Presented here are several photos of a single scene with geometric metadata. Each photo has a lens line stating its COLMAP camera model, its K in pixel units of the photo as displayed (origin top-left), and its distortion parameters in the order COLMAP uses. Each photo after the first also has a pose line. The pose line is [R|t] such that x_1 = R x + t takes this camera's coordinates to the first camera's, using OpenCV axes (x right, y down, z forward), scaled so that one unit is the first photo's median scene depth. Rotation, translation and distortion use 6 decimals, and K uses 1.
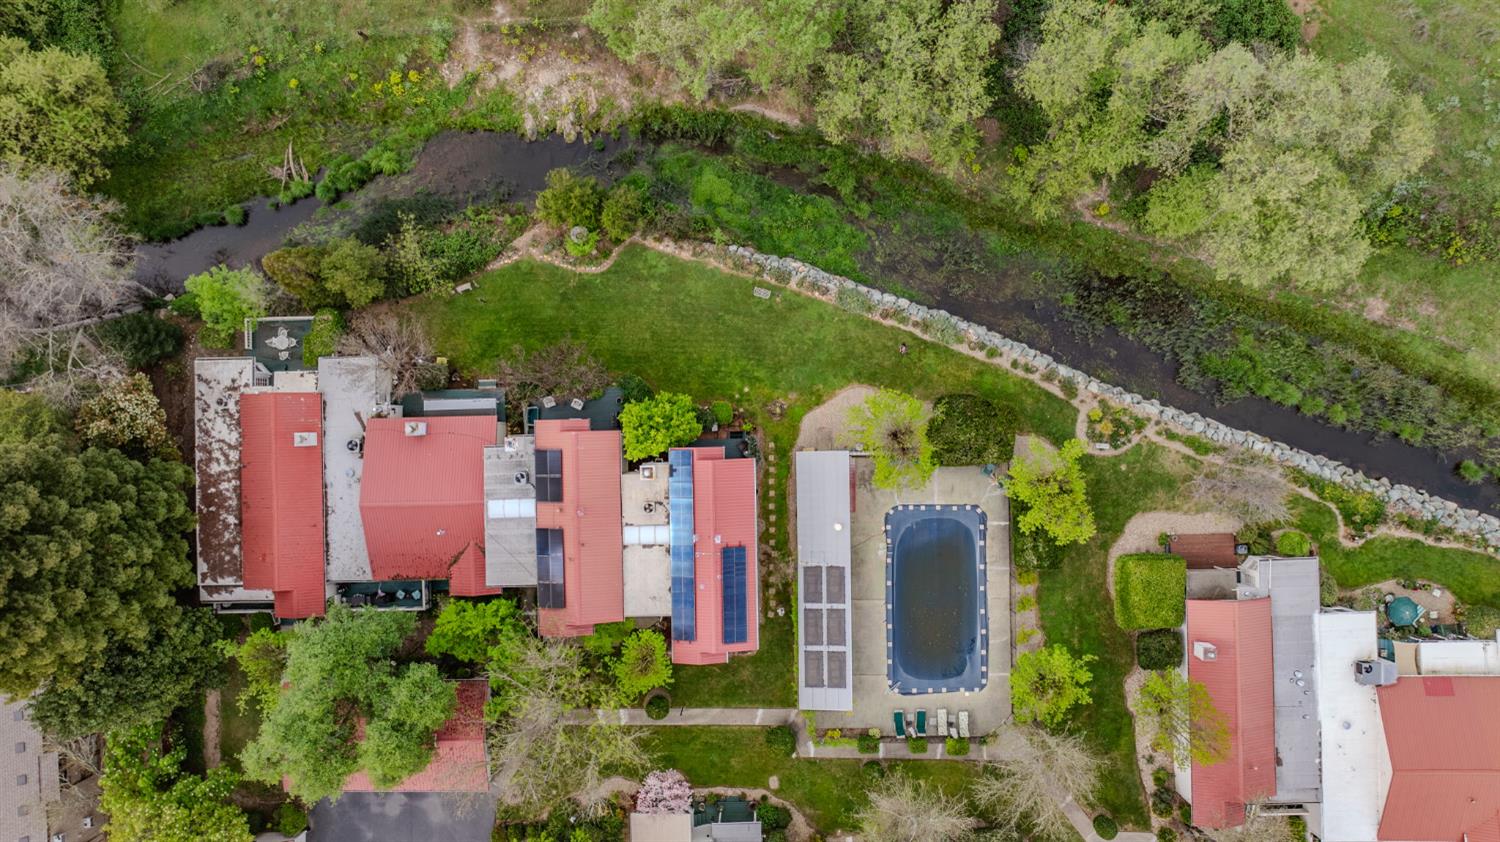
lens RADIAL K [[1123.3, 0, 750.0], [0, 1123.3, 421.0], [0, 0, 1]] dist [-0.028279, -0.001904]
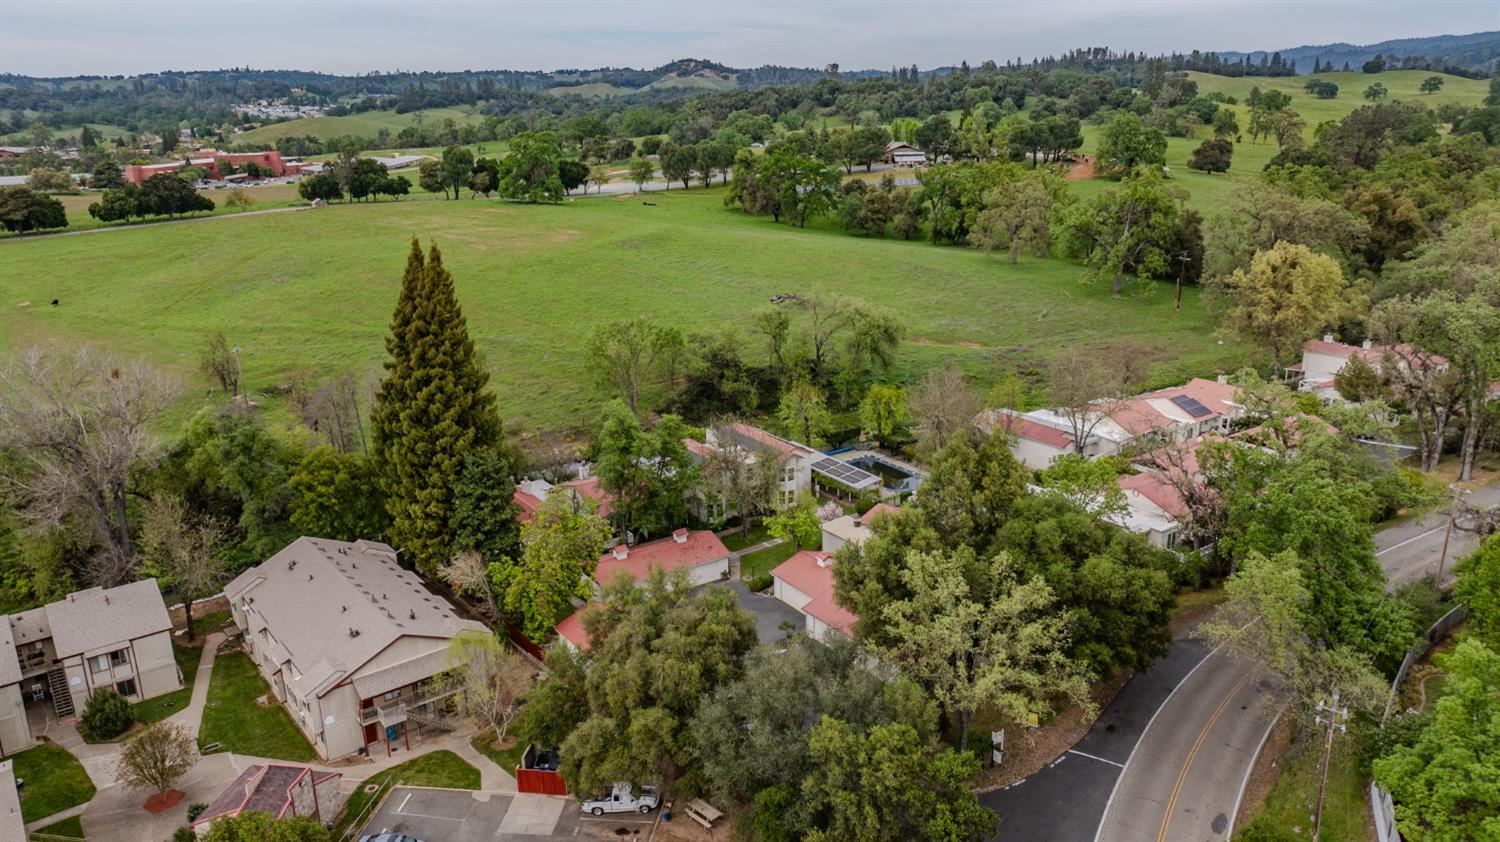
lens RADIAL K [[1123.3, 0, 750.0], [0, 1123.3, 421.0], [0, 0, 1]] dist [-0.028279, -0.001904]
pose [[0.829869, -0.161334, 0.534125, -0.960555], [0.557892, 0.225050, -0.798818, 1.463431], [0.008672, 0.960898, 0.276768, 0.418596]]
